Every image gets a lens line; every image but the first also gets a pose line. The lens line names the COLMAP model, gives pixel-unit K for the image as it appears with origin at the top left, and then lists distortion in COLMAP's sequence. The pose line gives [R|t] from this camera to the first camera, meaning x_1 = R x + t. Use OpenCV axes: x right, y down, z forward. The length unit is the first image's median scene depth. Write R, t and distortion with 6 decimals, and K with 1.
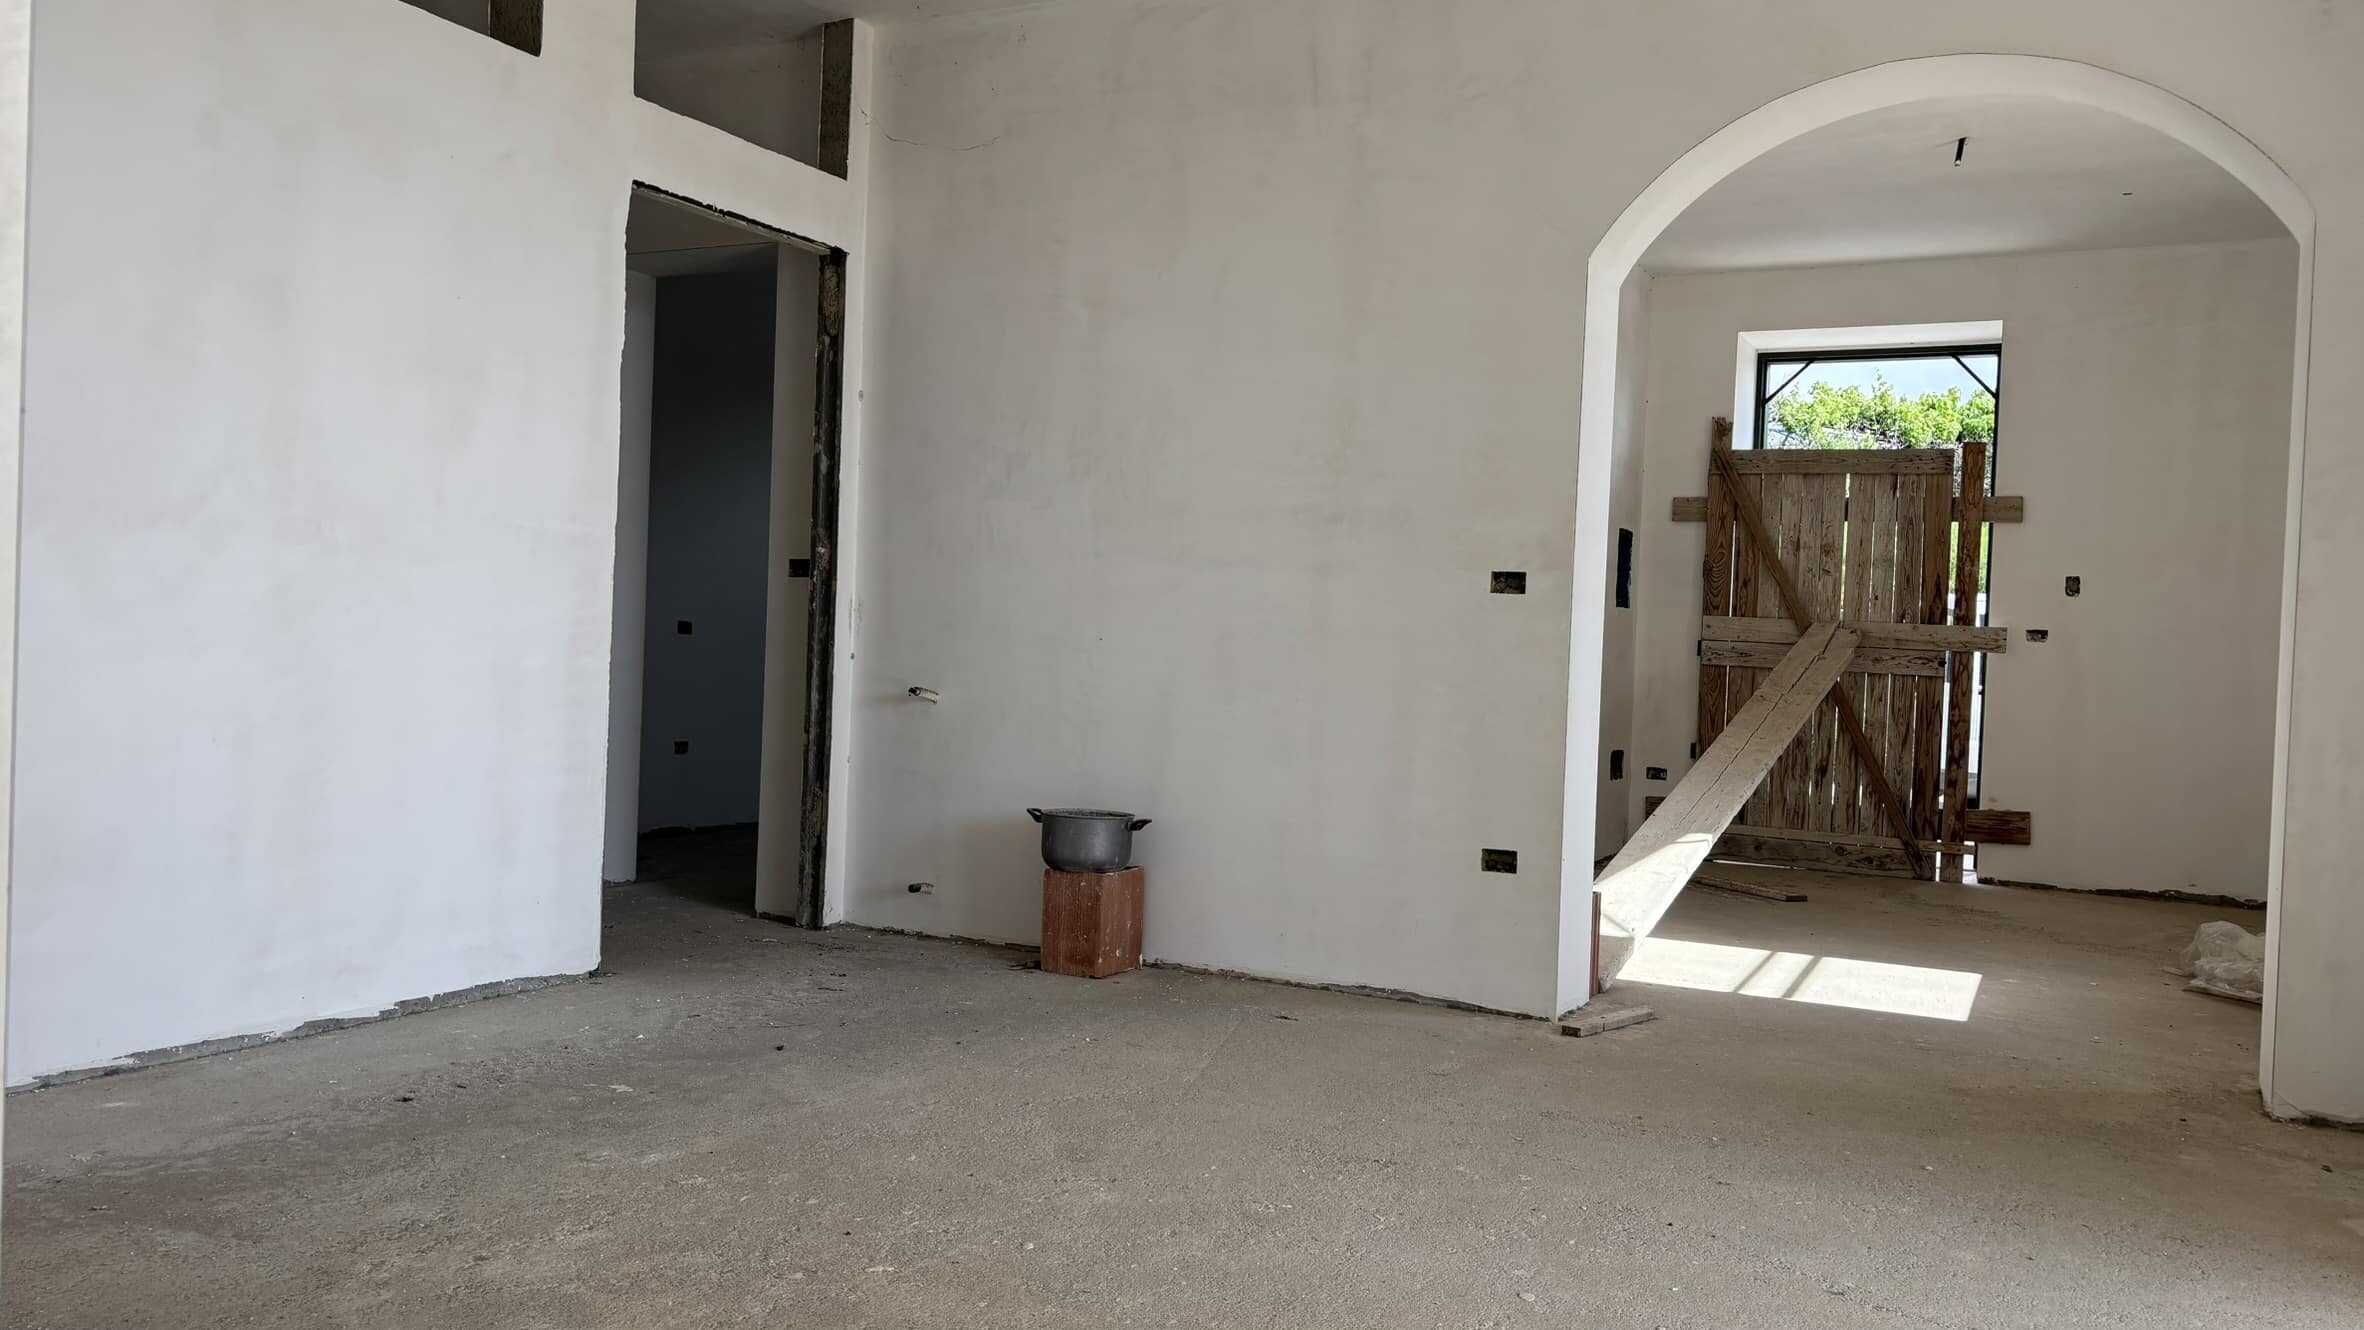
lens RADIAL K [[1772.5, 0, 1179.7], [0, 1772.5, 669.3], [0, 0, 1]] dist [0.043033, -0.046987]
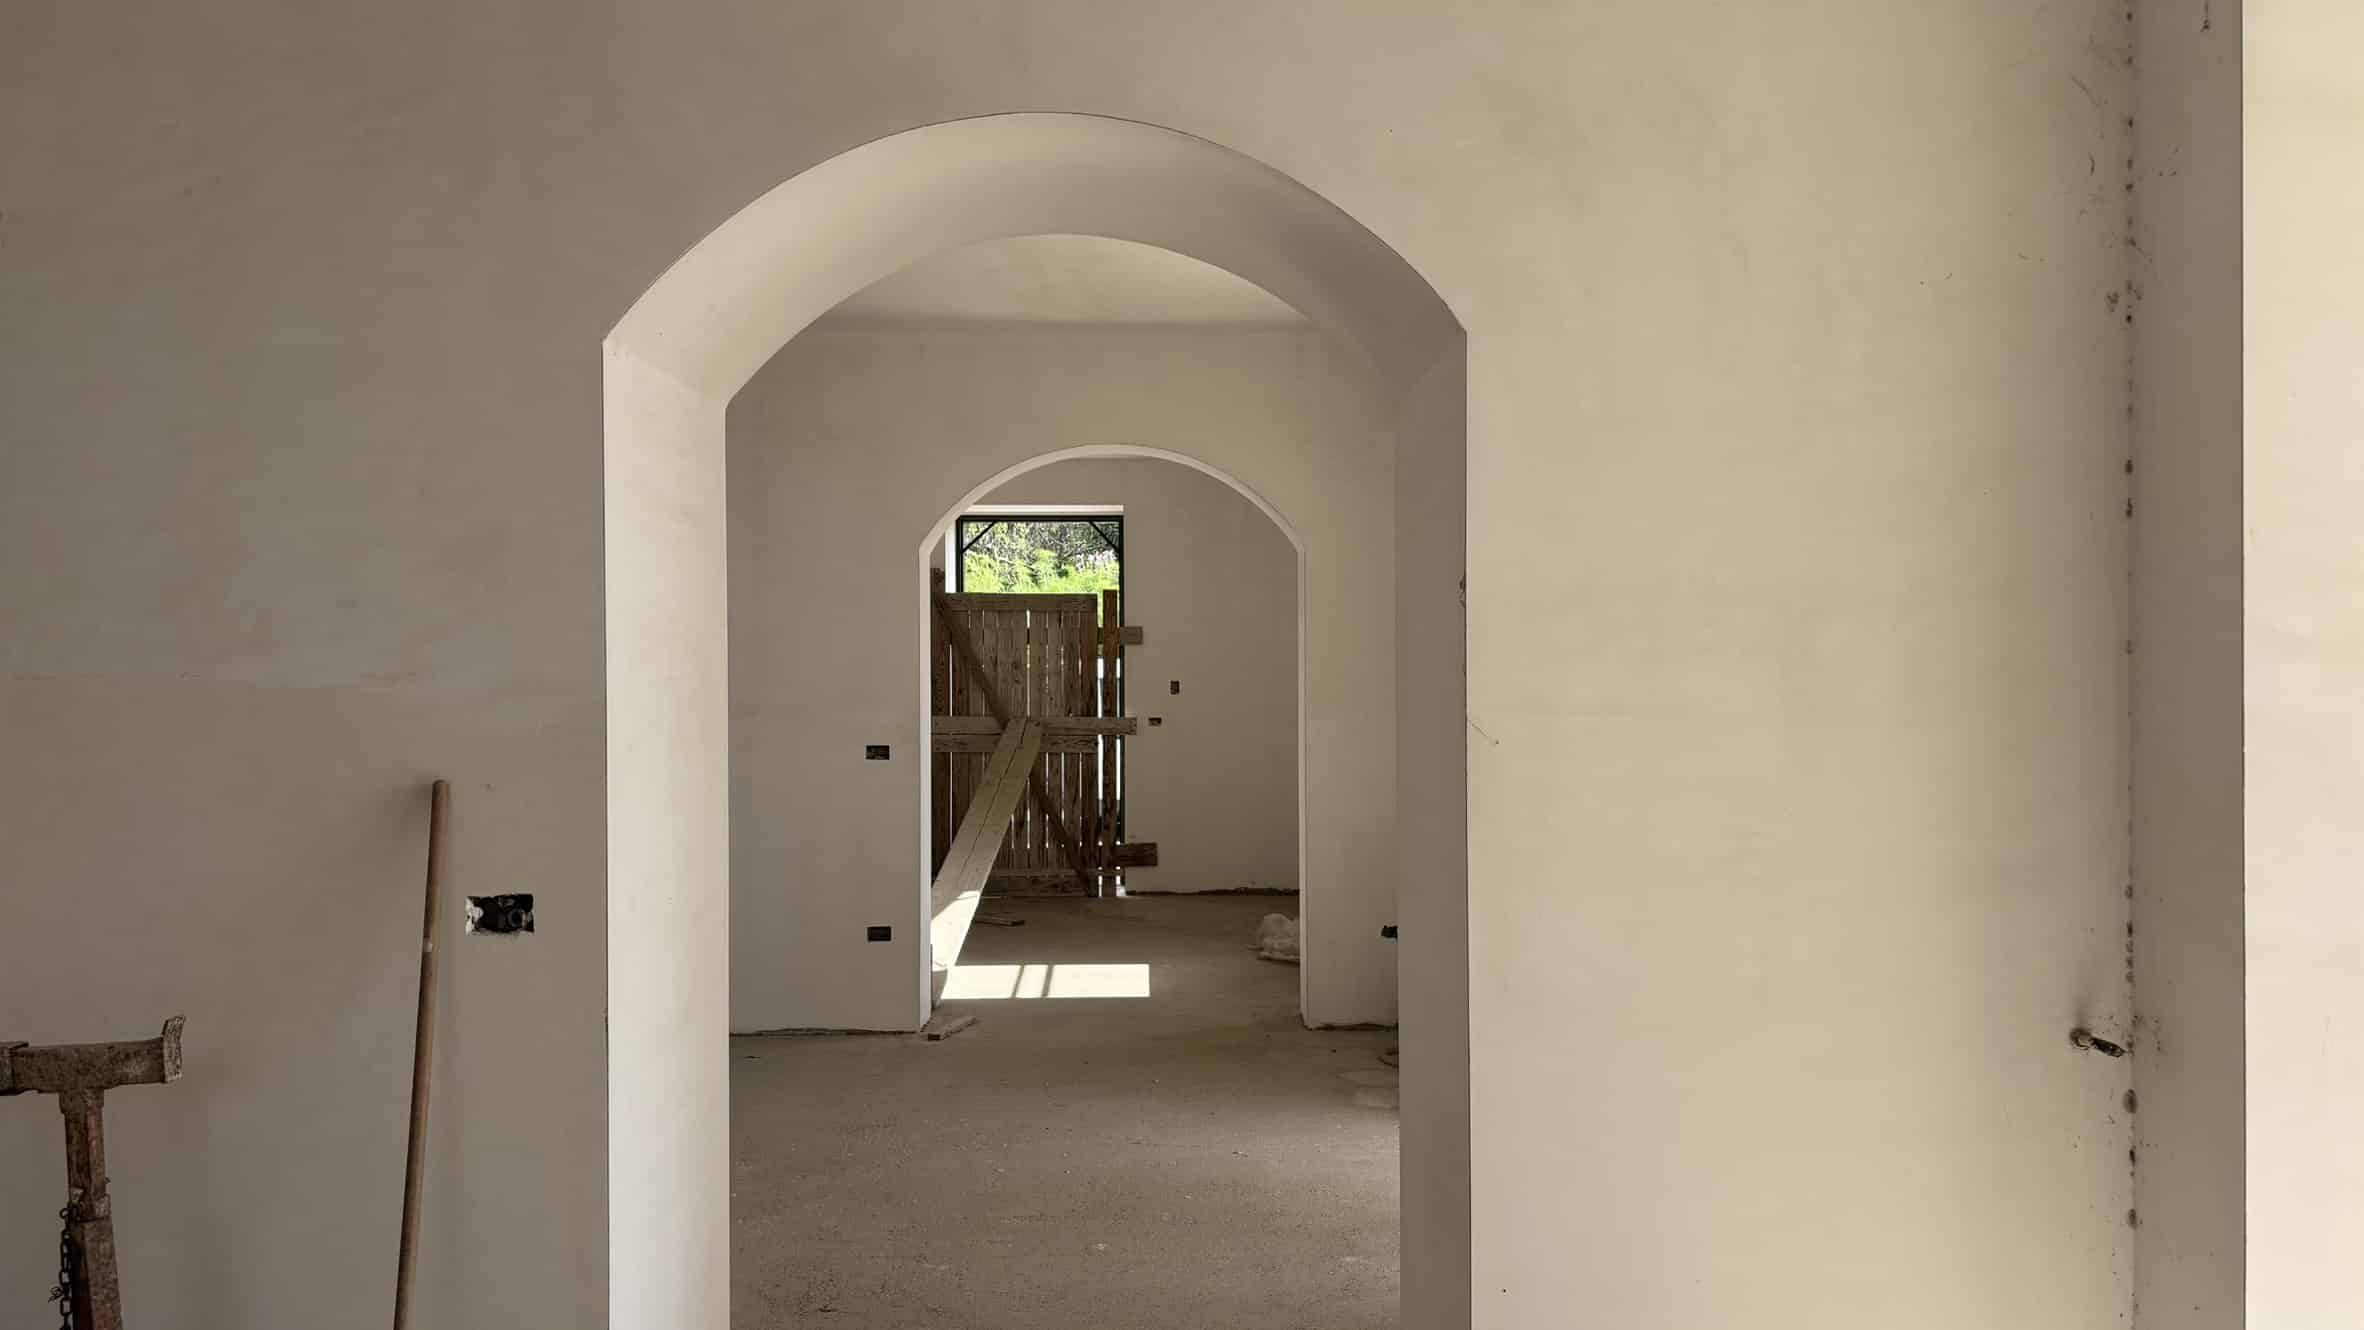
lens RADIAL K [[1772.5, 0, 1187.4], [0, 1772.5, 661.0], [0, 0, 1]] dist [0.043033, -0.046987]
pose [[0.879111, -0.041821, 0.474780, -0.184350], [0.045790, 0.998946, 0.003208, -0.072727], [-0.474413, 0.018920, 0.880099, -0.292033]]
